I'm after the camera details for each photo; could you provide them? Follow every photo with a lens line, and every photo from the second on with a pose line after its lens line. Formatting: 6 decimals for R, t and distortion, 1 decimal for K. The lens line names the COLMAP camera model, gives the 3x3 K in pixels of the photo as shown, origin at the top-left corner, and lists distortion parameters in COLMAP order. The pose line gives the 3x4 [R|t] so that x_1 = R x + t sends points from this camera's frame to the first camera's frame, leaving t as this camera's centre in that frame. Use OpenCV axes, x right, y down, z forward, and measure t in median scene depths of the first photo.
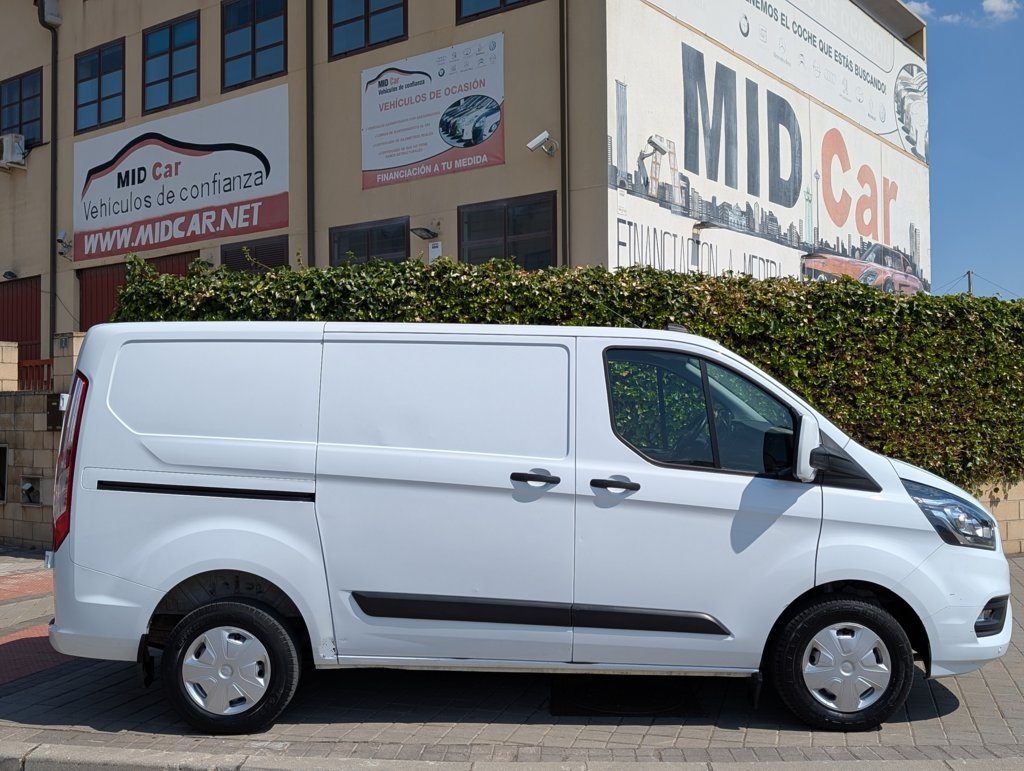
lens RADIAL K [[1077.0, 0, 512.0], [0, 1077.0, 385.5], [0, 0, 1]] dist [0.125980, -0.367601]
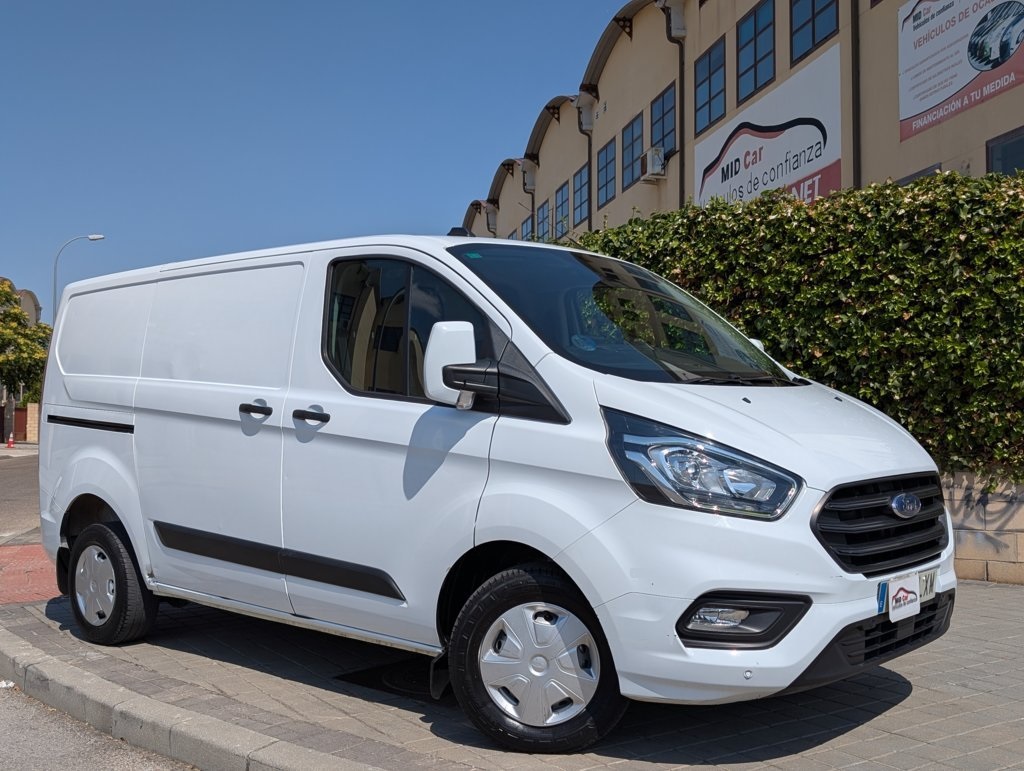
lens RADIAL K [[1097.4, 0, 522.8], [0, 1097.4, 380.7], [0, 0, 1]] dist [0.087909, -0.214355]
pose [[0.751586, -0.026110, -0.659118, 0.251137], [0.020357, 0.999658, -0.016387, 0.025320], [0.659320, -0.001101, 0.751861, 0.137414]]
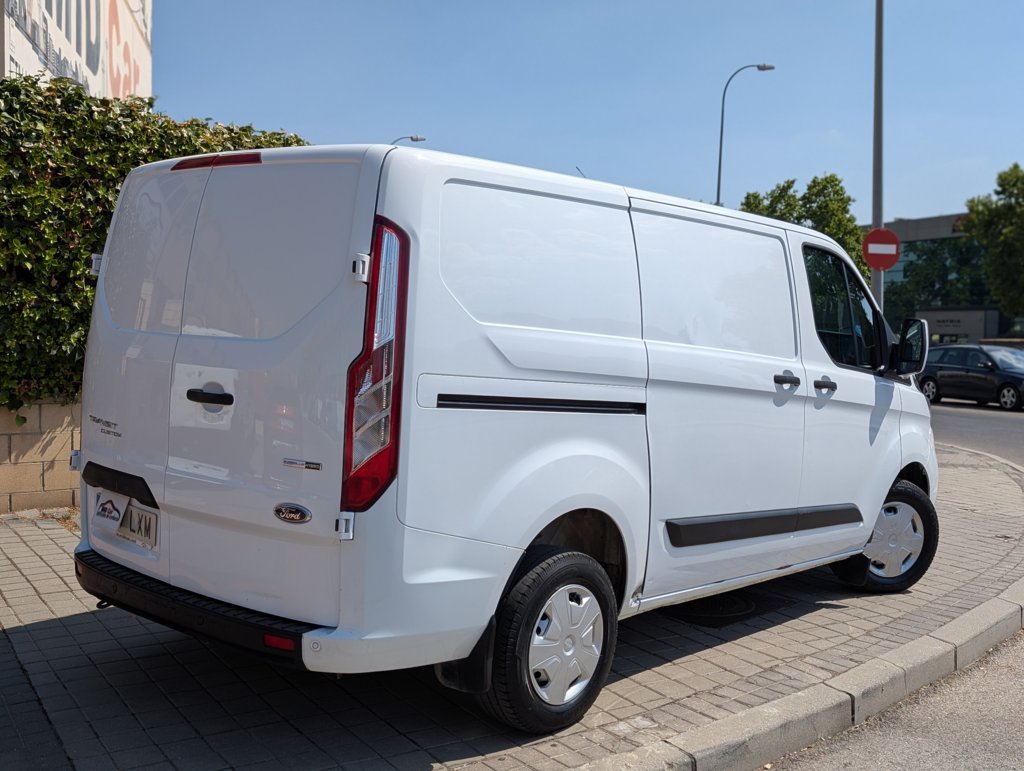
lens RADIAL K [[1097.4, 0, 522.8], [0, 1097.4, 380.7], [0, 0, 1]] dist [0.087909, -0.214355]
pose [[0.655565, -0.016925, 0.754949, -0.263532], [-0.049075, 0.996681, 0.064958, 0.011017], [-0.753543, -0.079633, 0.652558, 0.169823]]
